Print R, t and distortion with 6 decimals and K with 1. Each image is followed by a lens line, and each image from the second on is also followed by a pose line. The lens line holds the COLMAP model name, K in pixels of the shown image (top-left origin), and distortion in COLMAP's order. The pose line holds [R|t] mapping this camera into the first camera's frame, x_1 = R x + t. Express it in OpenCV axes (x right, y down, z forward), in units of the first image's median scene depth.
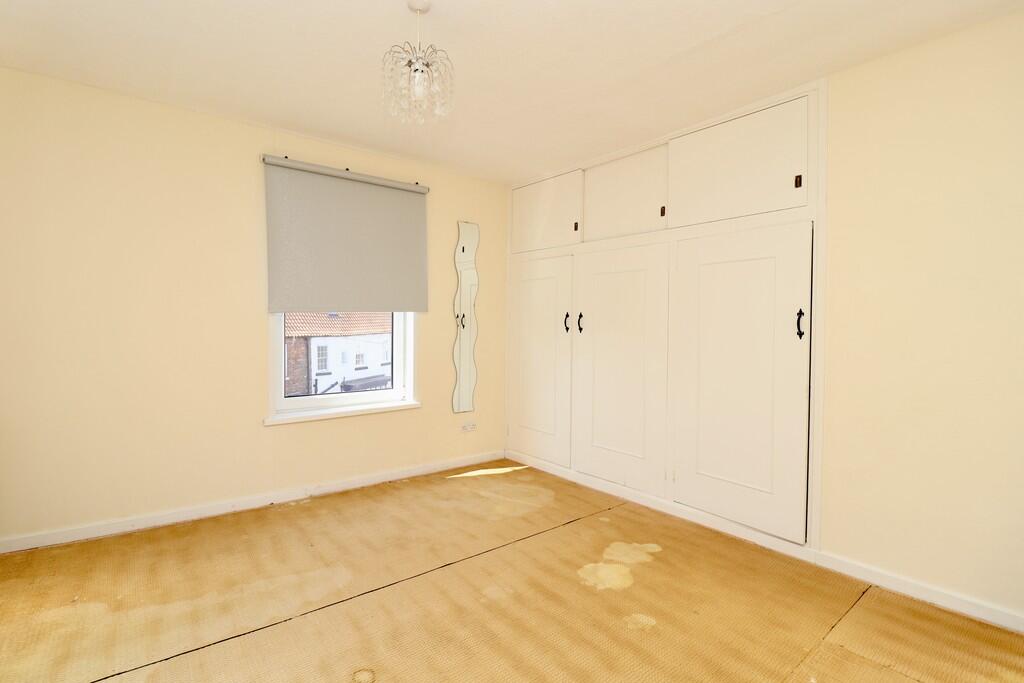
lens RADIAL K [[475.9, 0, 512.0], [0, 475.9, 341.5], [0, 0, 1]] dist [0.001091, -0.012994]
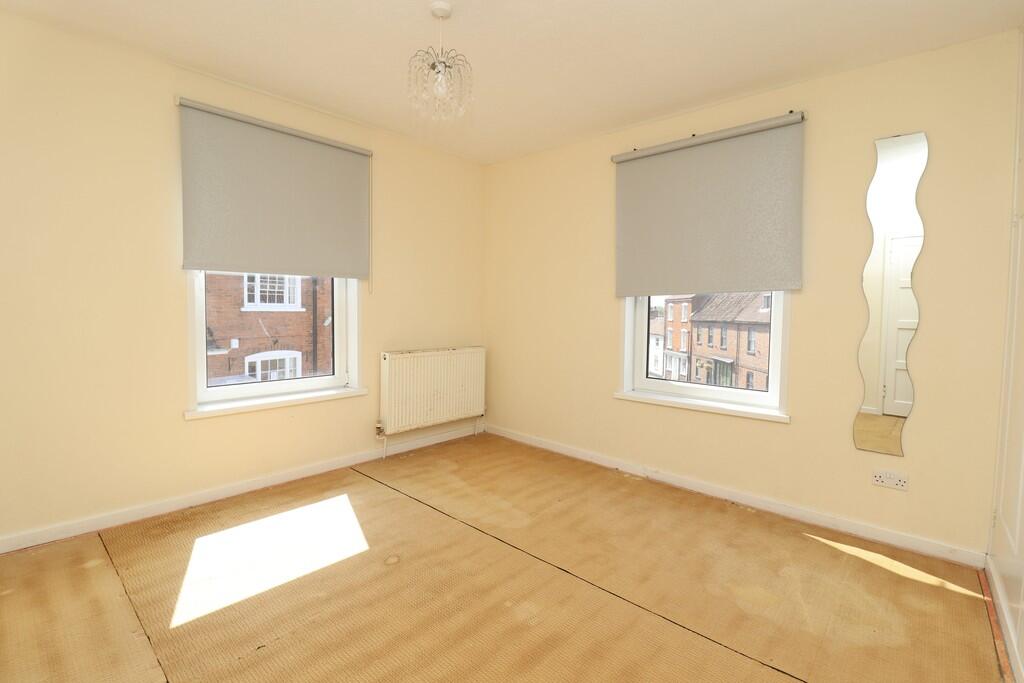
lens RADIAL K [[475.9, 0, 512.0], [0, 475.9, 341.5], [0, 0, 1]] dist [0.001091, -0.012994]
pose [[0.157849, 0.058371, -0.985737, 0.590880], [-0.050960, 0.997403, 0.050901, -0.001296], [0.986147, 0.042198, 0.160414, 0.618437]]
